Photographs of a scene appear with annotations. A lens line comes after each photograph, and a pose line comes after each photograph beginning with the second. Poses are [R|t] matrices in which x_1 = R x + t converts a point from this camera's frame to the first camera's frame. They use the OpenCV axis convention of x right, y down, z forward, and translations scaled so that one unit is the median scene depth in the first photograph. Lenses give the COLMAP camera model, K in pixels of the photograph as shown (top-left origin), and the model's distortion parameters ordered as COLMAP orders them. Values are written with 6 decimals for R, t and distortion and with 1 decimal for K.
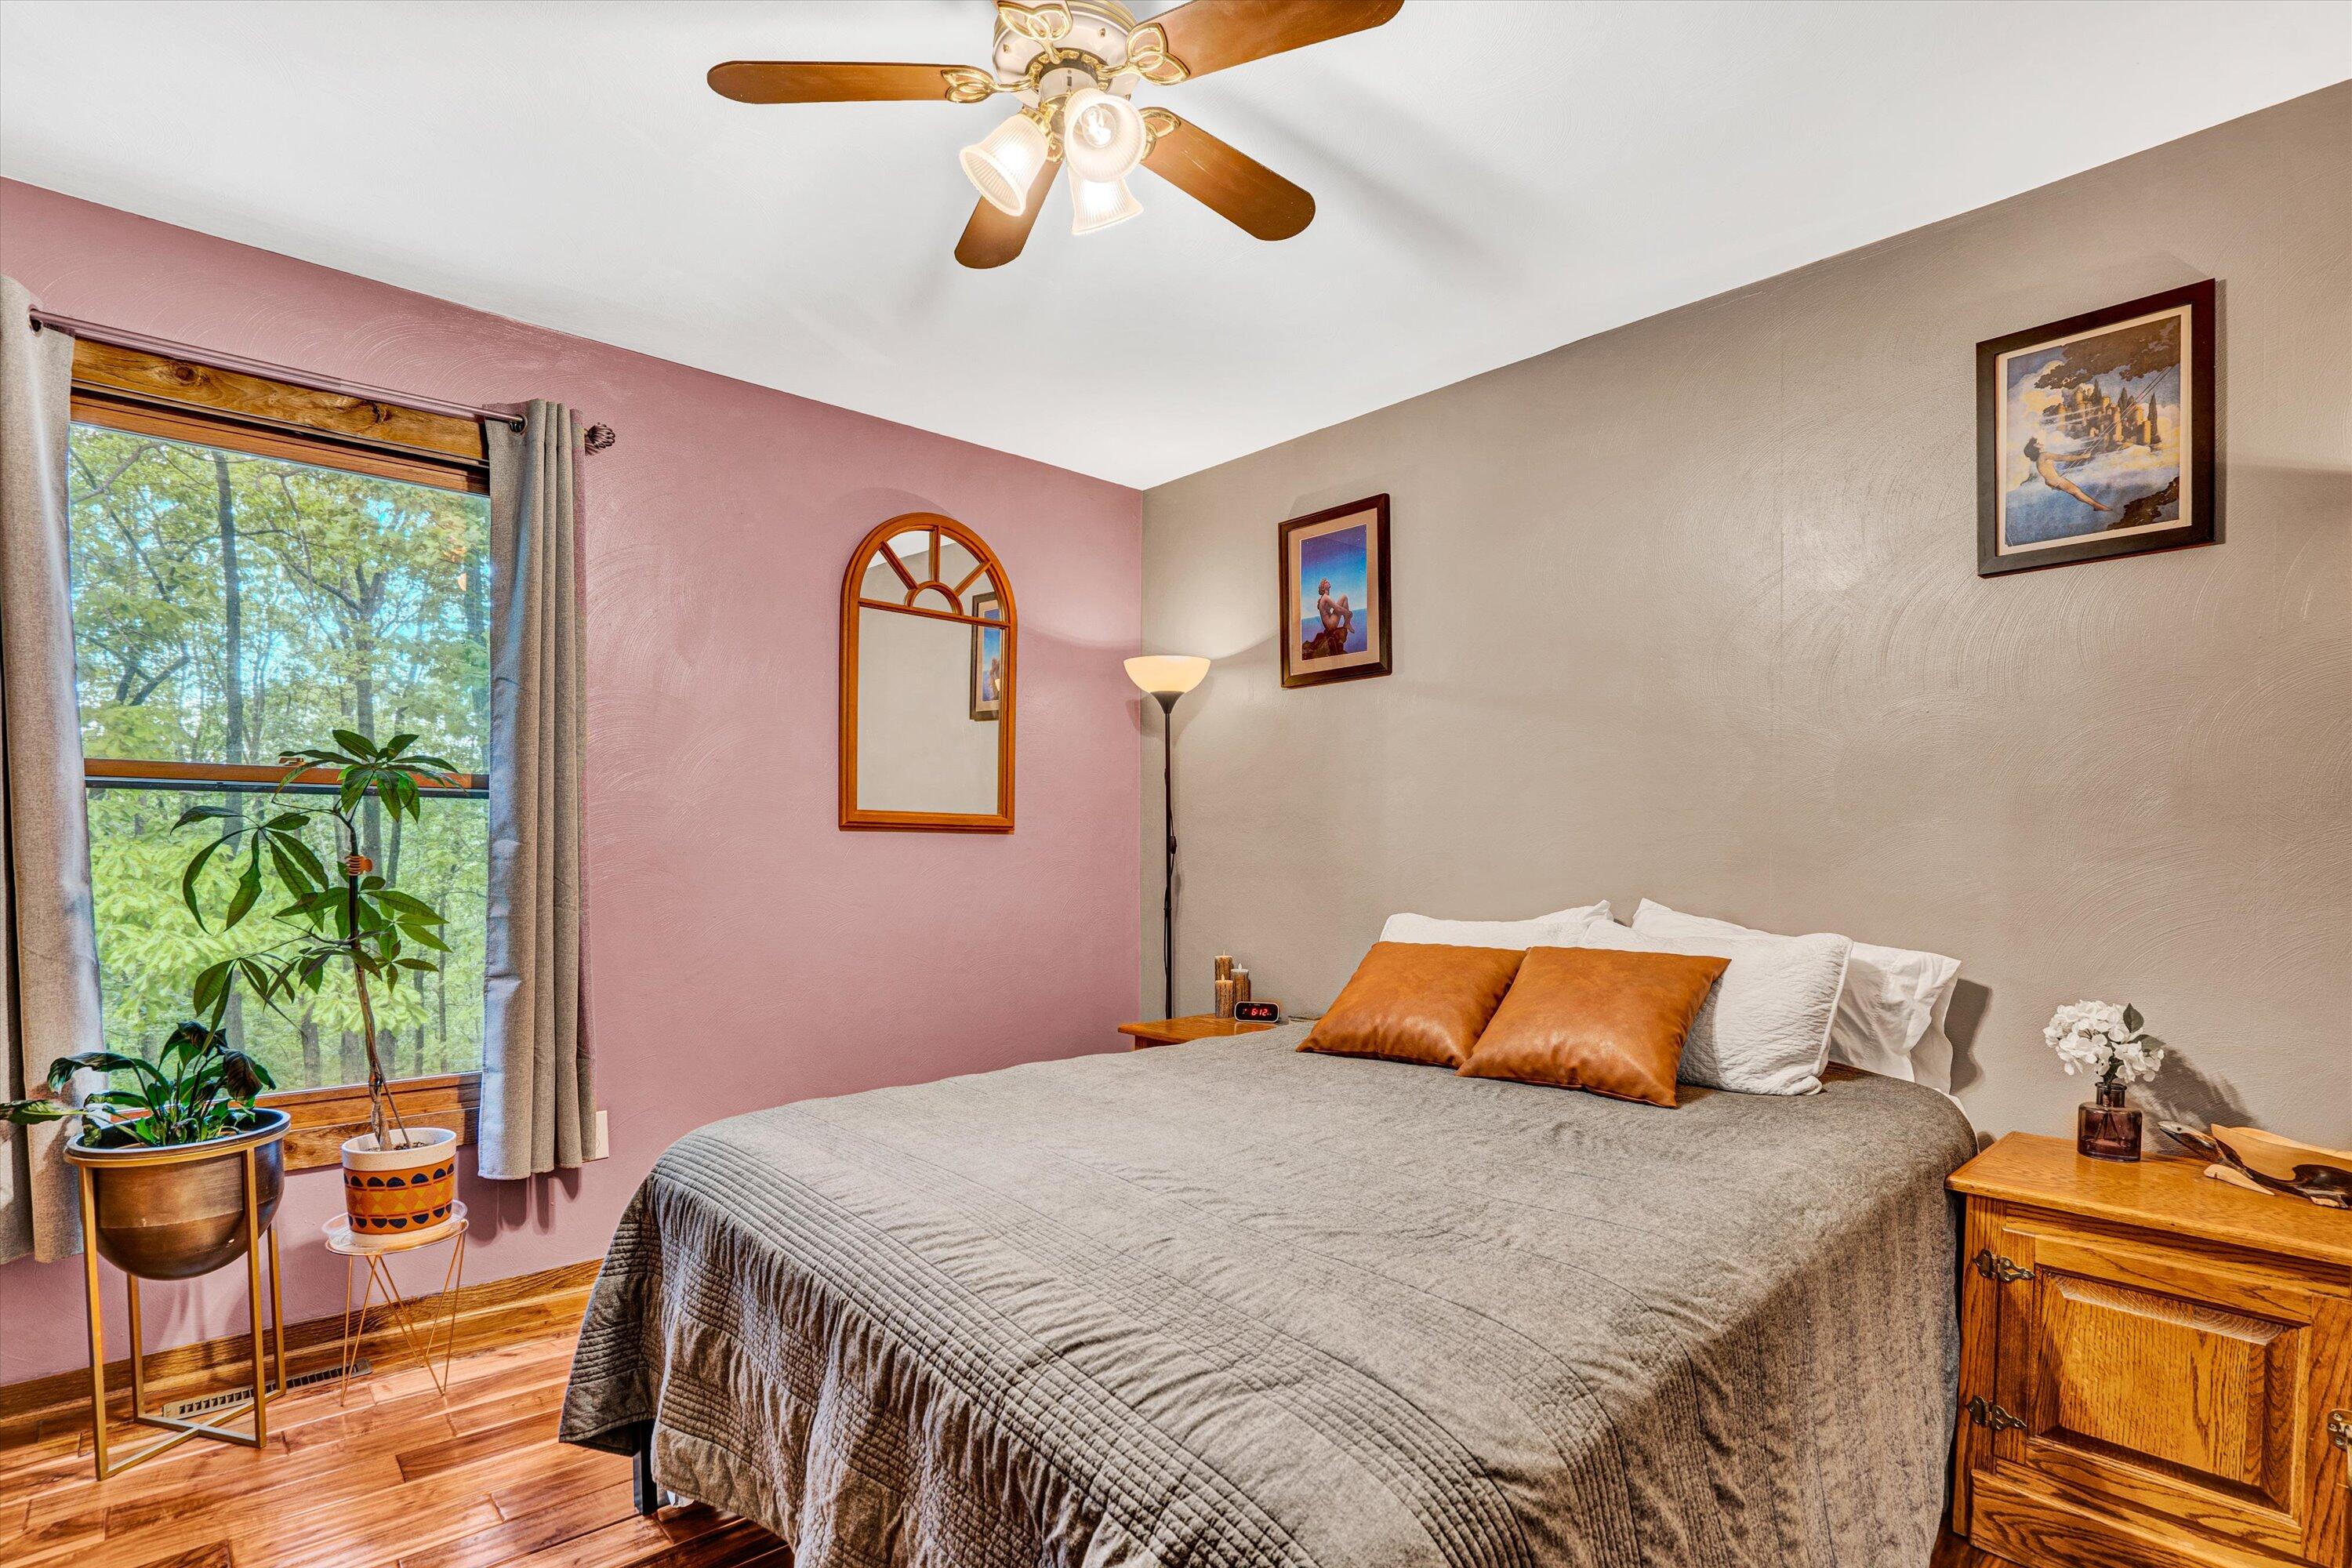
lens RADIAL K [[1085.9, 0, 1174.2], [0, 1085.9, 811.2], [0, 0, 1]] dist [-0.057933, 0.022258]
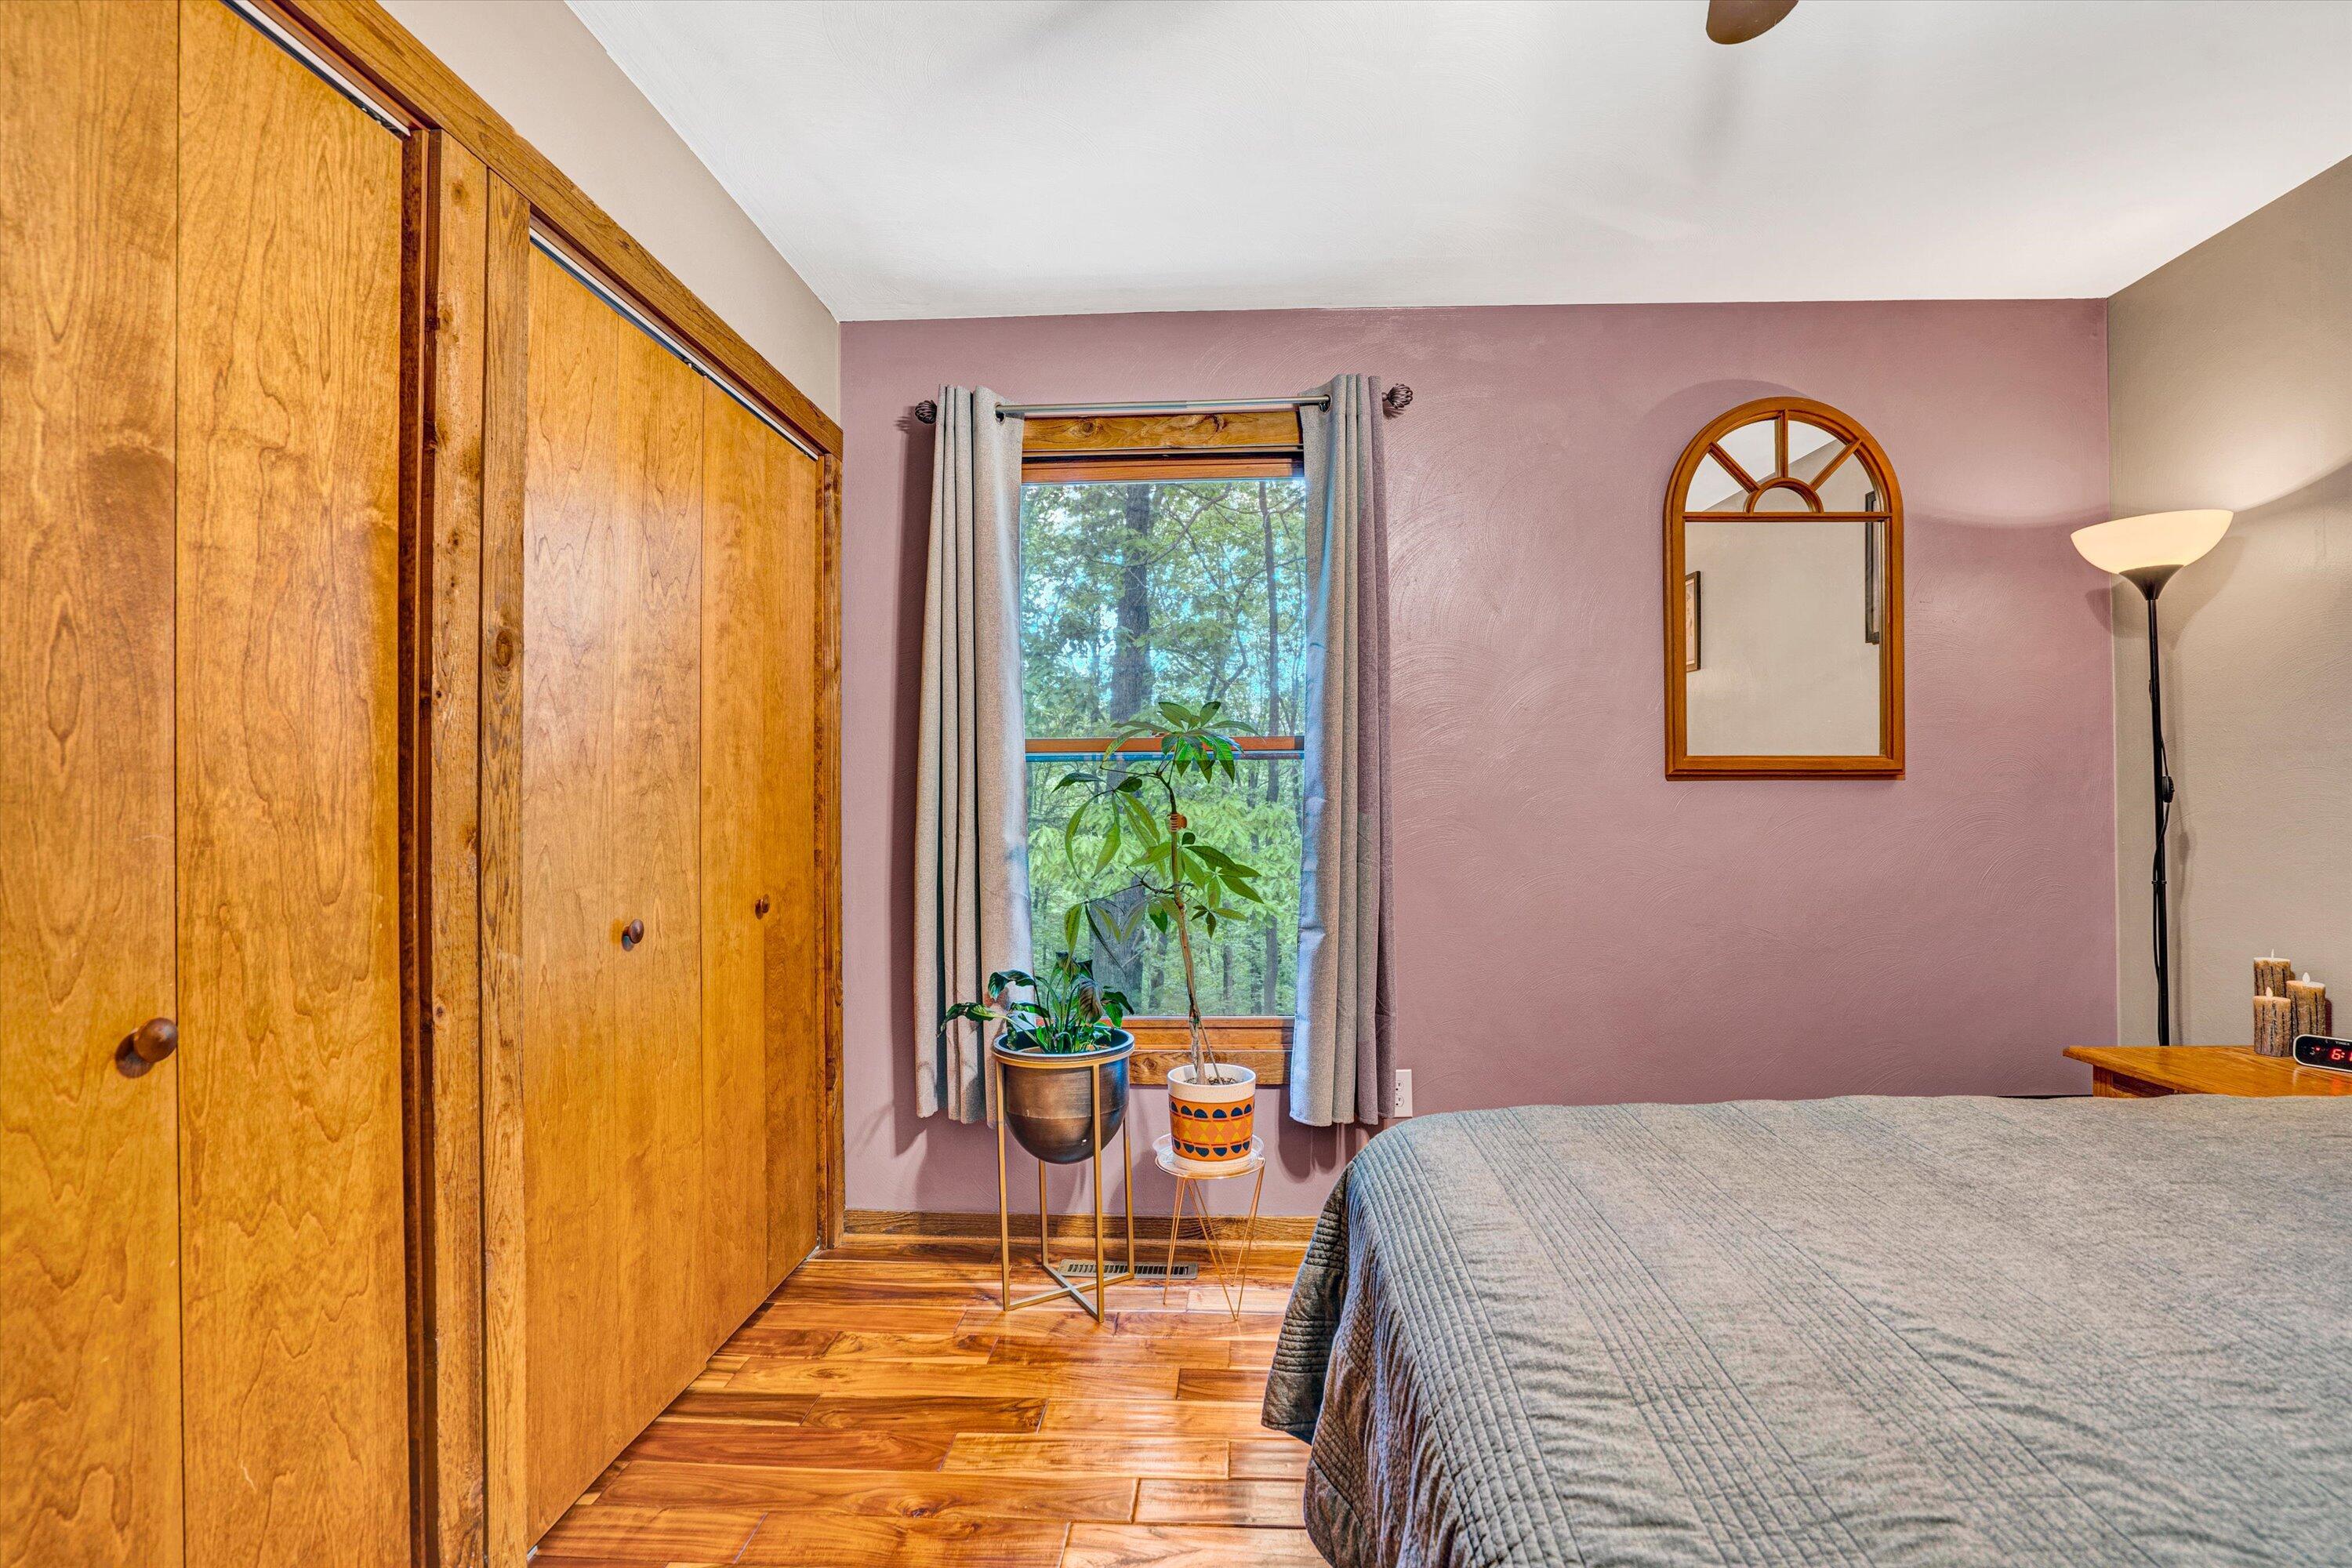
lens RADIAL K [[1108.0, 0, 1185.4], [0, 1108.0, 771.2], [0, 0, 1]] dist [-0.063768, 0.024643]
pose [[0.716713, -0.029838, -0.696729, 0.044941], [0.034416, 0.999380, -0.007396, 0.005637], [0.696518, -0.018678, 0.717296, 0.154532]]
